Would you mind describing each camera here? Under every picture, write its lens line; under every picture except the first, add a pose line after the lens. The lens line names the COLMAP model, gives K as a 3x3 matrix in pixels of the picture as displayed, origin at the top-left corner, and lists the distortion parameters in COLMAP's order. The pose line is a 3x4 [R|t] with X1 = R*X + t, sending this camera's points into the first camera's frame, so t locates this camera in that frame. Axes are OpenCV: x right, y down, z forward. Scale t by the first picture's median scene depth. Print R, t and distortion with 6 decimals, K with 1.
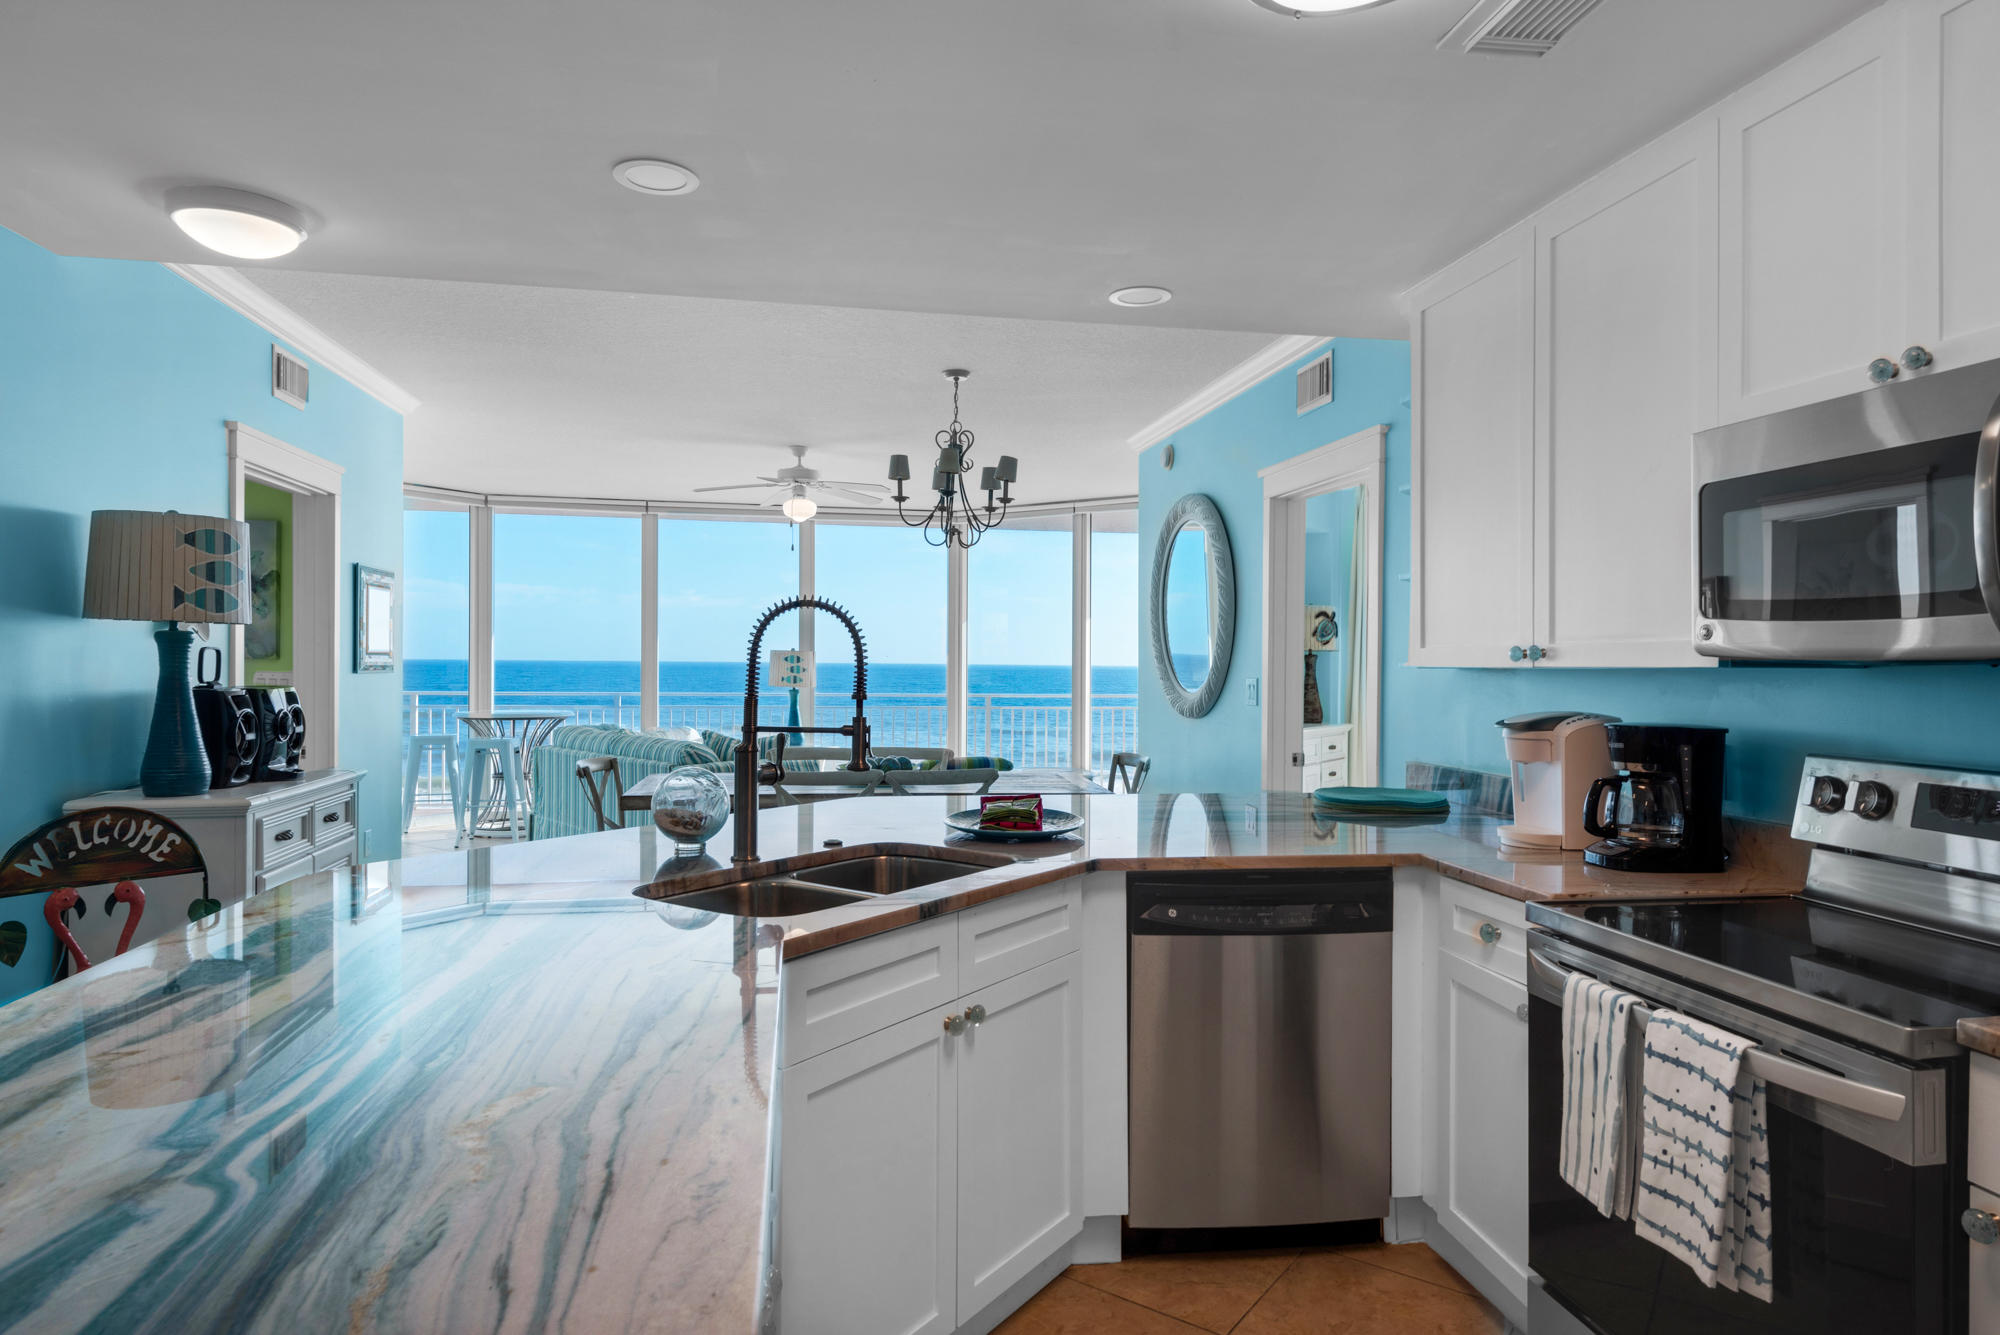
lens RADIAL K [[1229.5, 0, 1003.4], [0, 1229.5, 784.8], [0, 0, 1]] dist [0.040905, -0.037961]
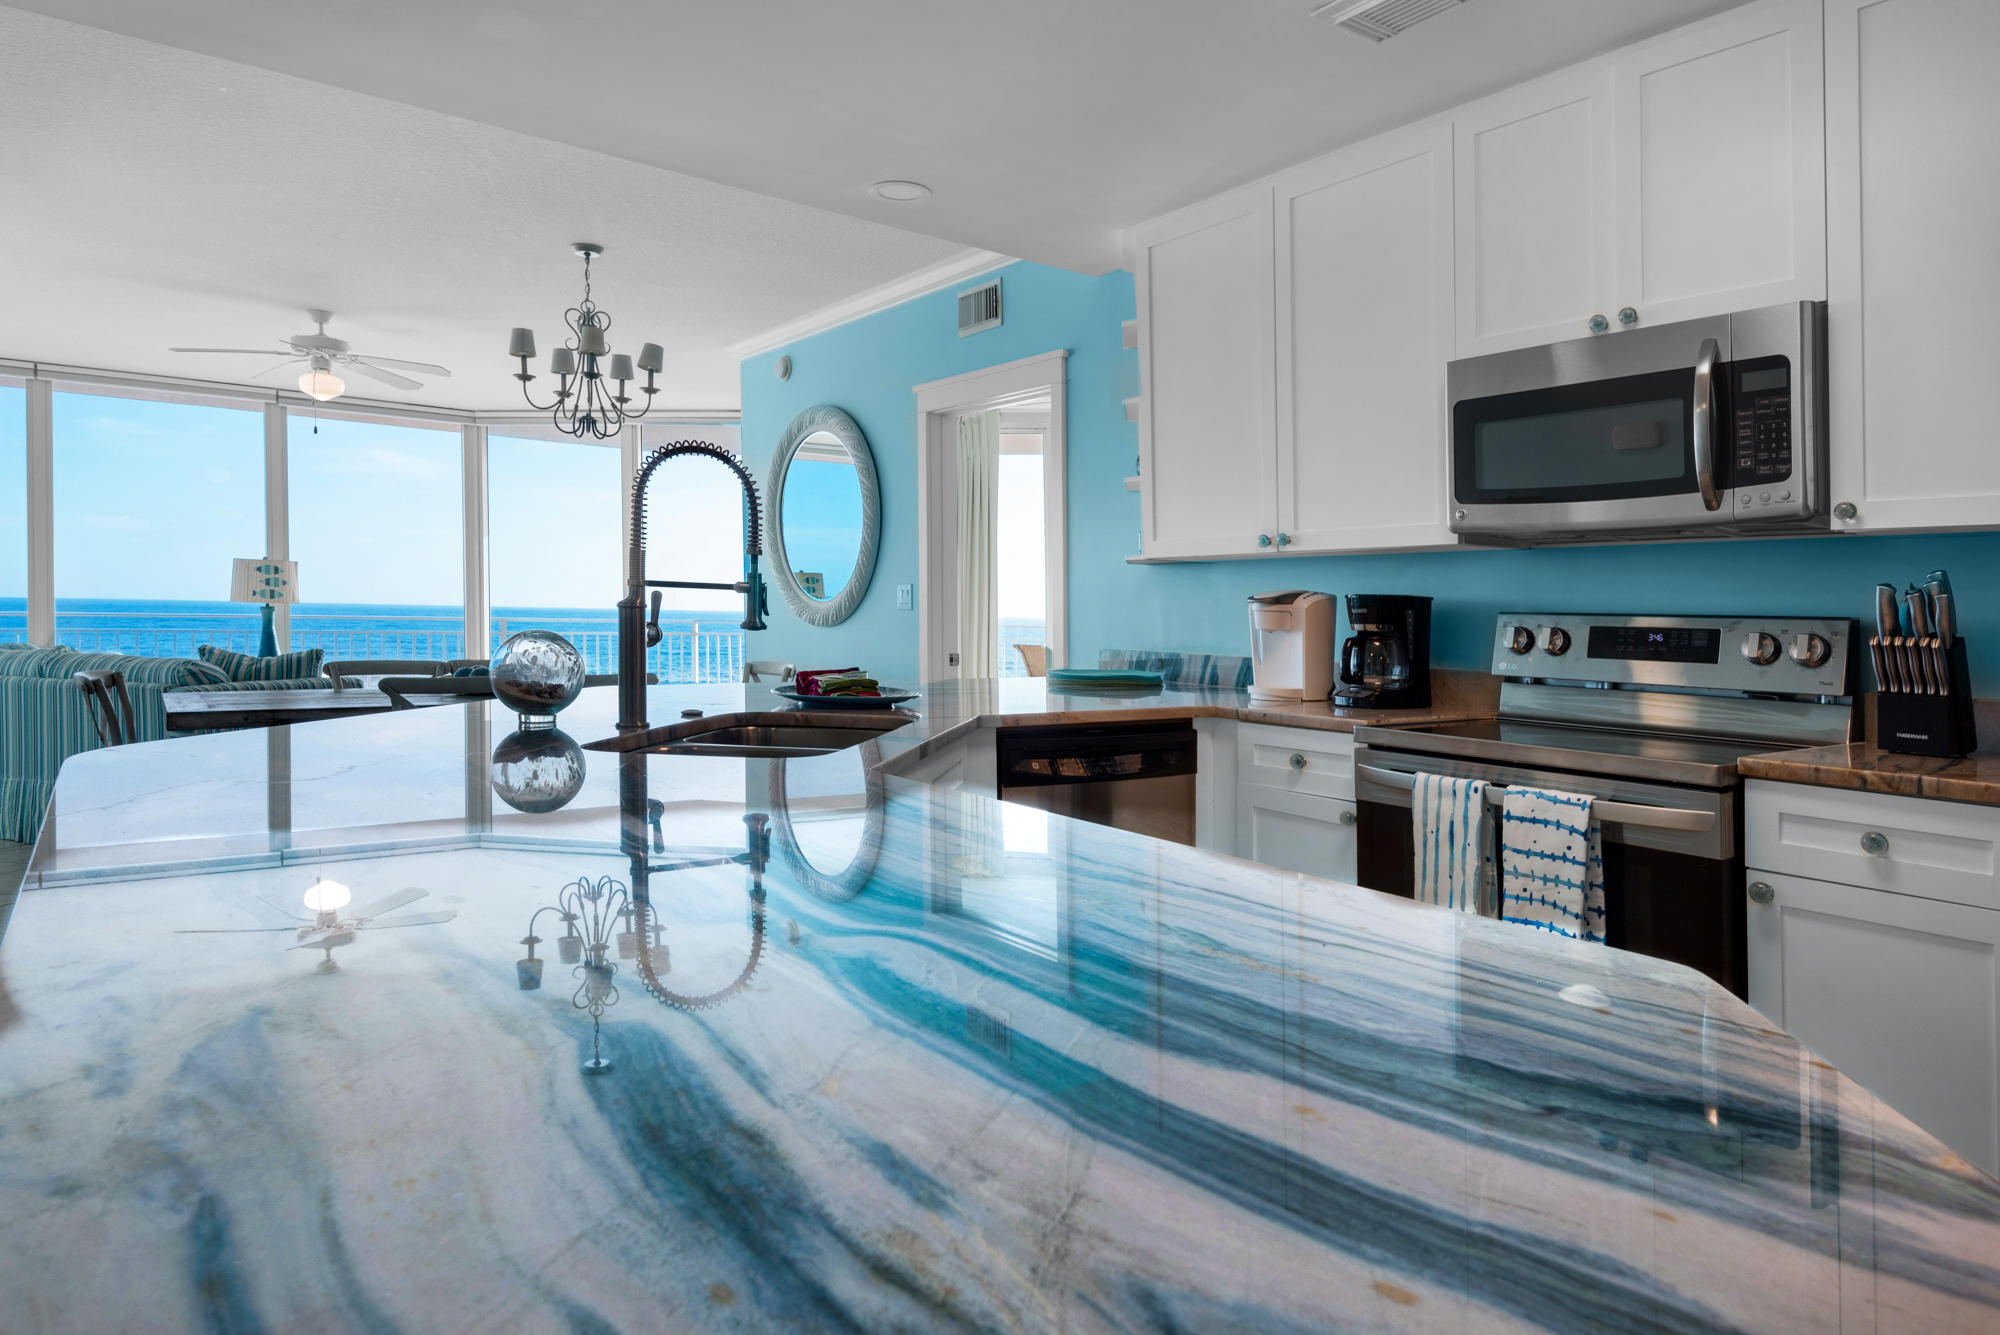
lens RADIAL K [[1203.3, 0, 1065.3], [0, 1203.3, 727.7], [0, 0, 1]] dist [0.042421, -0.033556]
pose [[0.882787, -0.034732, 0.468487, -0.347486], [0.033867, 0.999374, 0.010273, 0.063707], [-0.468550, 0.006798, 0.883411, 0.058404]]
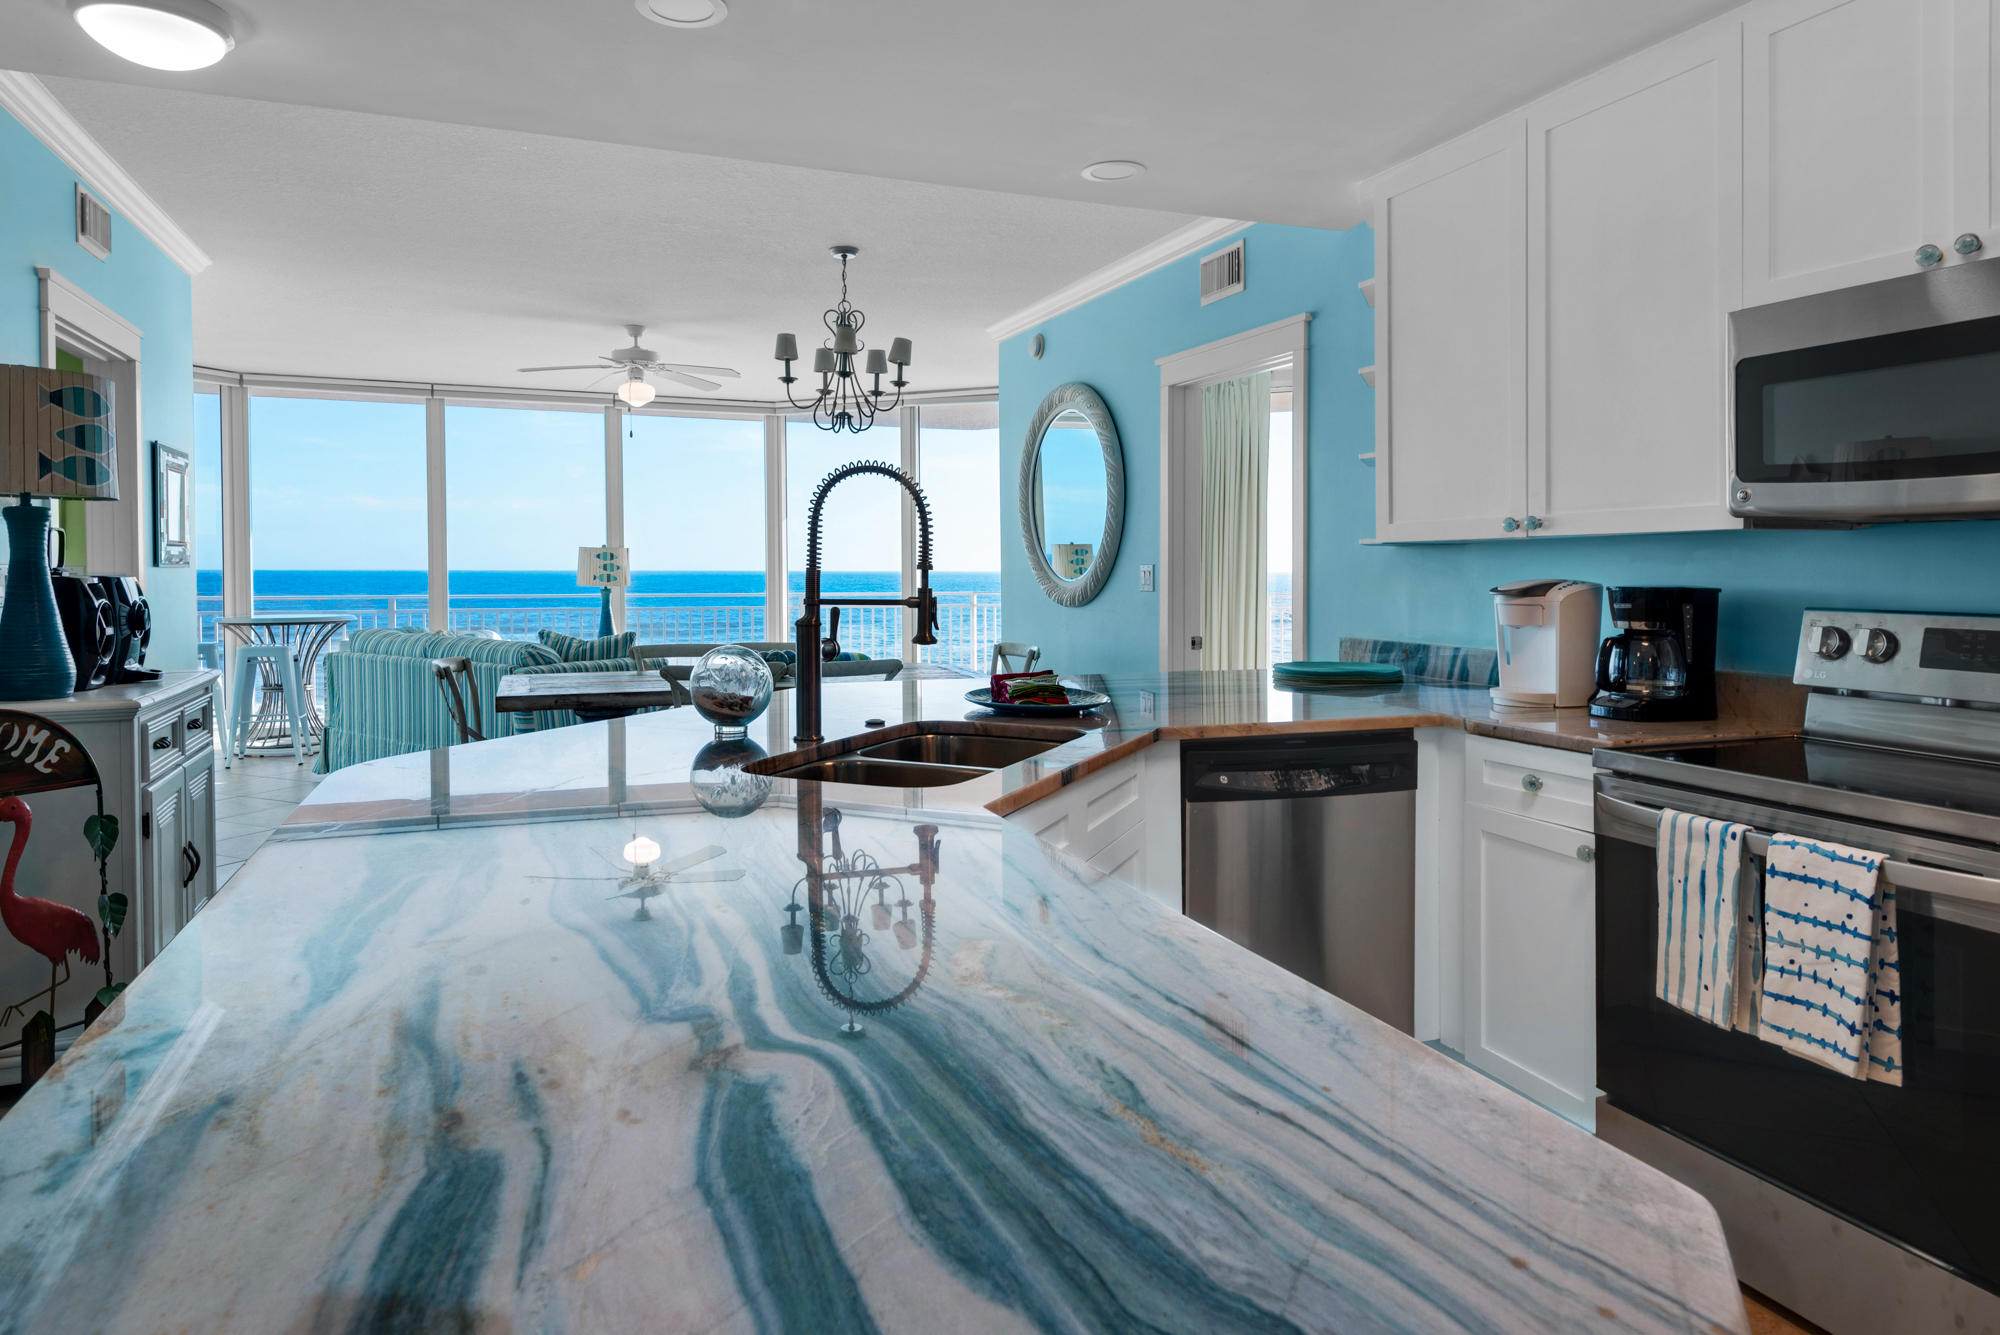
lens RADIAL K [[1237.3, 0, 996.4], [0, 1237.3, 710.6], [0, 0, 1]] dist [0.041363, -0.036133]
pose [[0.981679, -0.028981, 0.188326, -0.247520], [0.025881, 0.999486, 0.018900, 0.024289], [-0.188777, -0.013680, 0.981925, 0.035501]]
